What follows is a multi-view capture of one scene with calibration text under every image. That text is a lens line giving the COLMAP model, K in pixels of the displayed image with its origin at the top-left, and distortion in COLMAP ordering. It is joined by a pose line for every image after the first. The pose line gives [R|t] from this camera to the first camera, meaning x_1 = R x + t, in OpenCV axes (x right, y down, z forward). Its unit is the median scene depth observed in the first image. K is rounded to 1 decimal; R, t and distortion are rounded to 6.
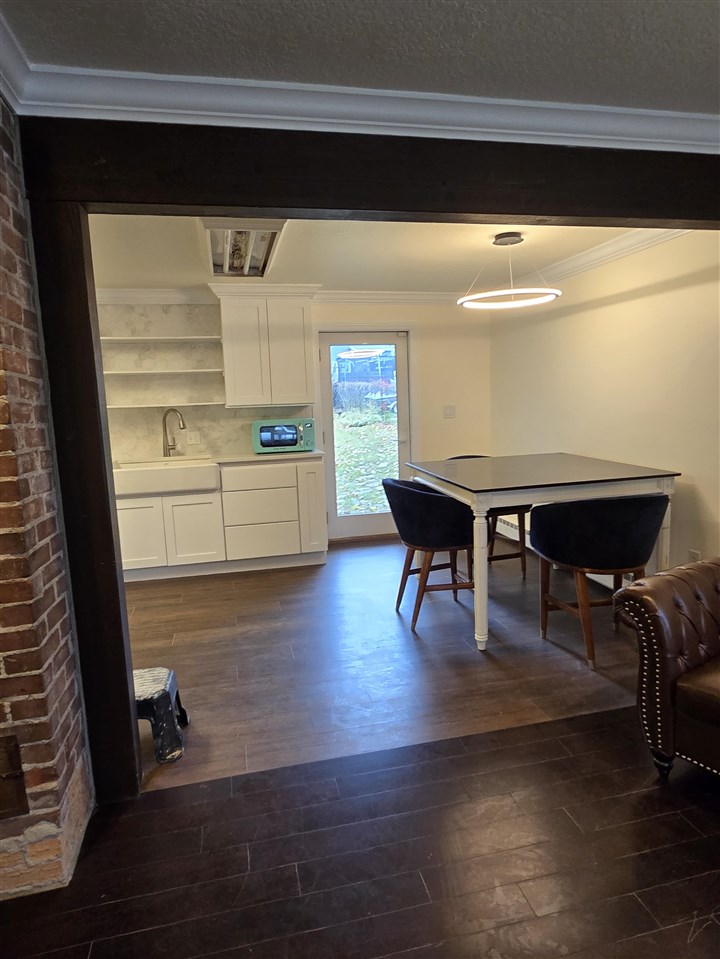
lens RADIAL K [[588.8, 0, 364.2], [0, 588.8, 479.4], [0, 0, 1]] dist [0.004303, -0.002751]
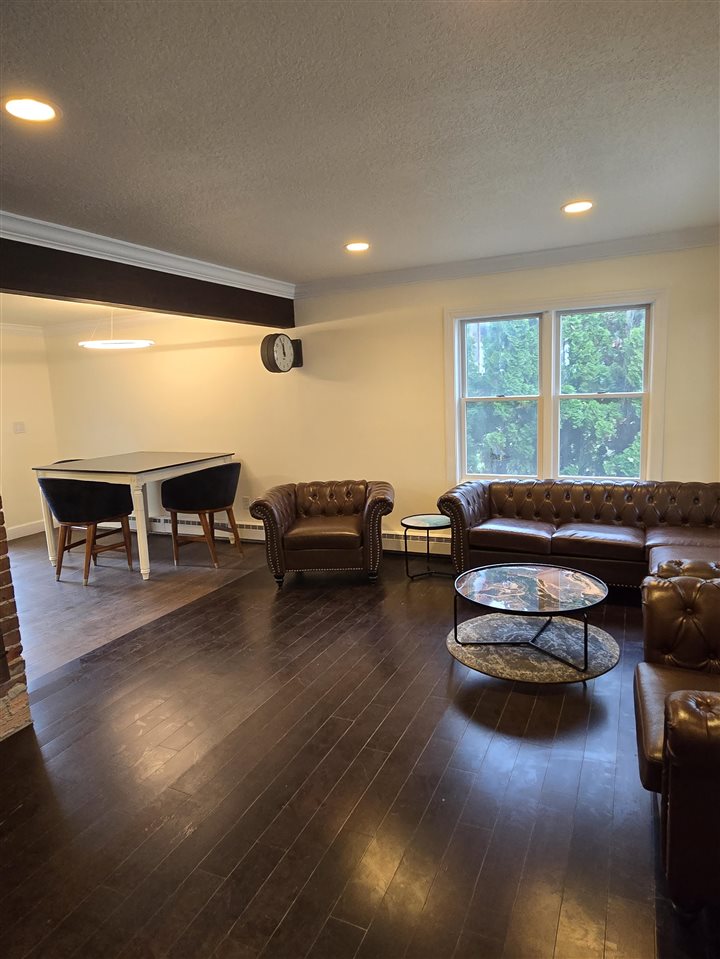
lens RADIAL K [[588.8, 0, 365.8], [0, 588.8, 477.9], [0, 0, 1]] dist [0.004303, -0.002751]
pose [[0.613291, -0.101511, 0.783307, -0.939907], [0.126343, 0.991546, 0.029577, 0.090994], [-0.779687, 0.080826, 0.620931, -0.601145]]
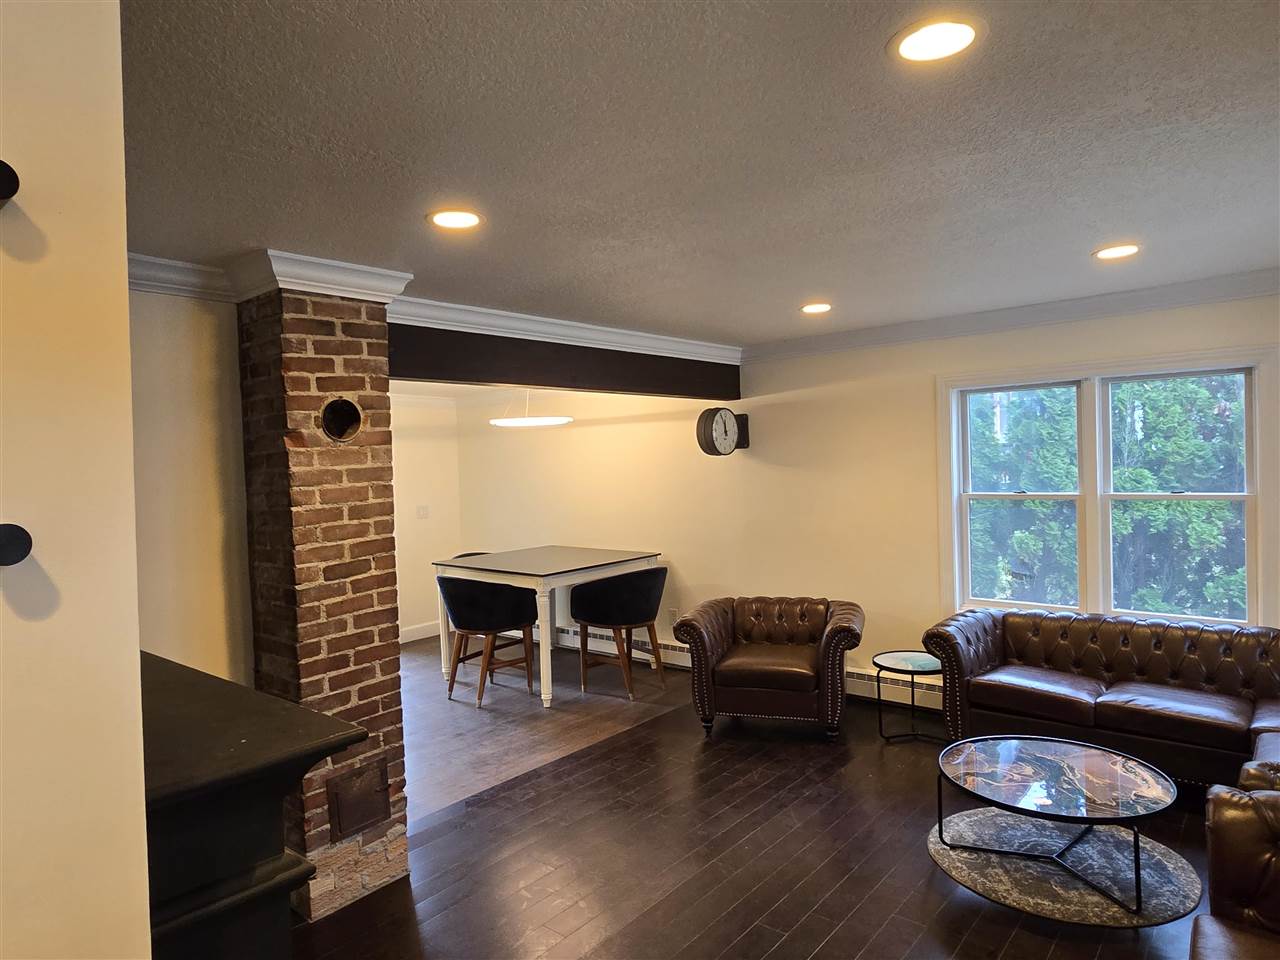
lens RADIAL K [[785.9, 0, 634.0], [0, 785.9, 480.9], [0, 0, 1]] dist [0.004303, -0.002751]
pose [[0.800824, 0.001495, 0.598899, -0.981545], [0.083952, 0.989843, -0.114728, 0.041151], [-0.592987, 0.142156, 0.792564, -0.721603]]
